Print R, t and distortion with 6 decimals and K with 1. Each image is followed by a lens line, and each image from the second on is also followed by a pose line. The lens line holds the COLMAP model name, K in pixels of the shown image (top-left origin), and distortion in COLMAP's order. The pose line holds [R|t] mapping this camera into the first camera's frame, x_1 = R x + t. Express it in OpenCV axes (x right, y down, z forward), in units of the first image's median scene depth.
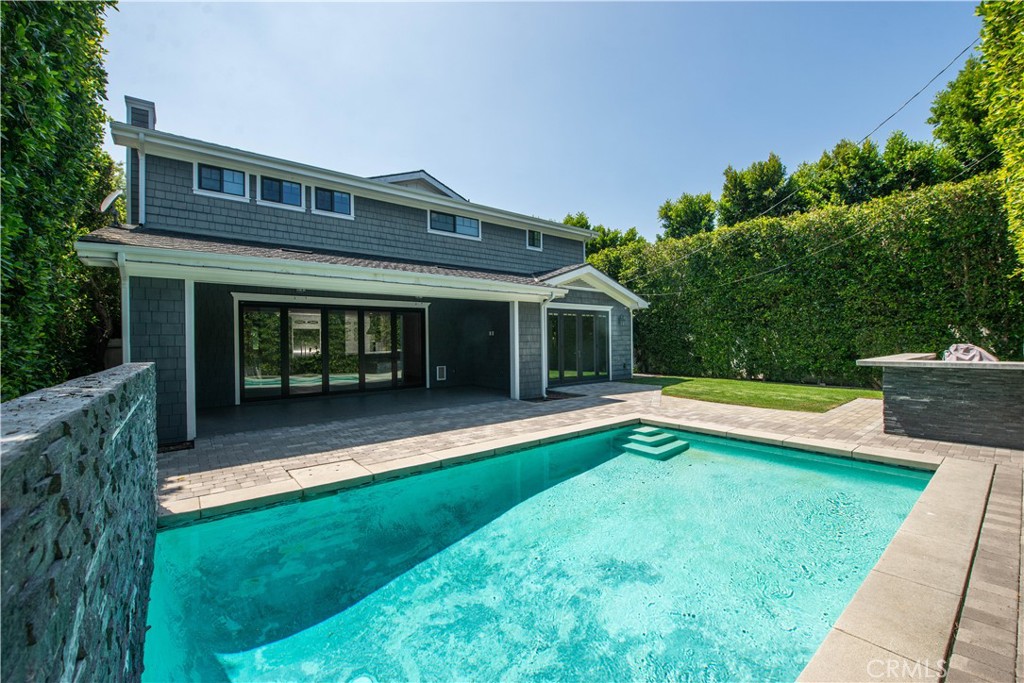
lens RADIAL K [[428.0, 0, 512.0], [0, 428.0, 341.5], [0, 0, 1]] dist [-0.001493, -0.000099]
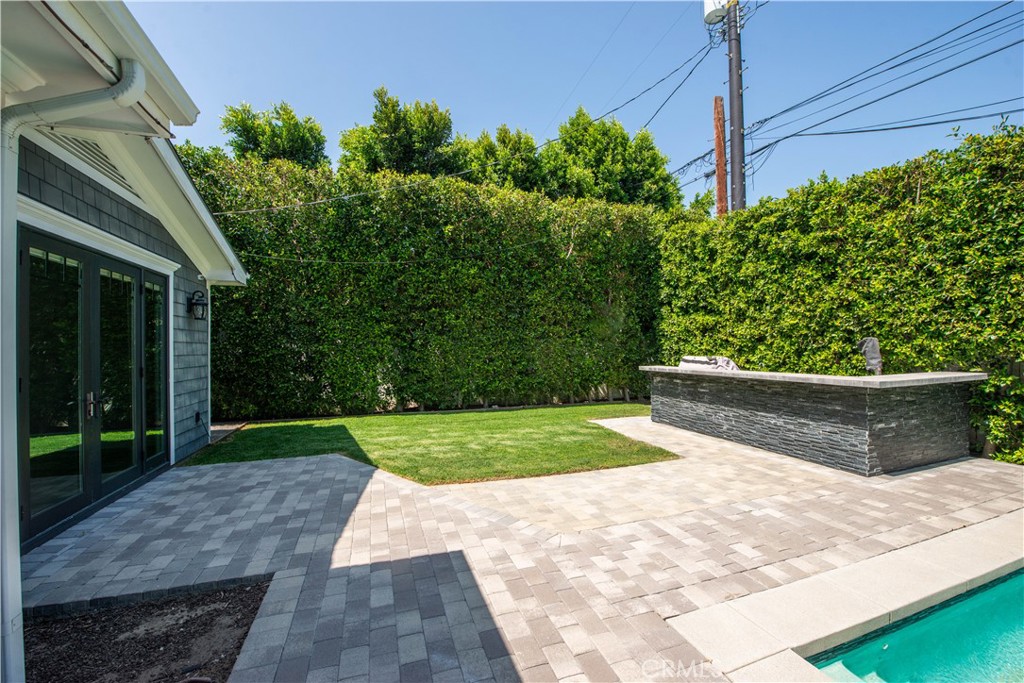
lens RADIAL K [[404.5, 0, 517.2], [0, 404.5, 347.9], [0, 0, 1]] dist [0.017203, 0.000123]
pose [[0.349691, 0.008753, 0.936824, 0.001090], [0.009283, 0.999875, -0.012807, -0.001609], [-0.936819, 0.013175, 0.349566, 0.637717]]
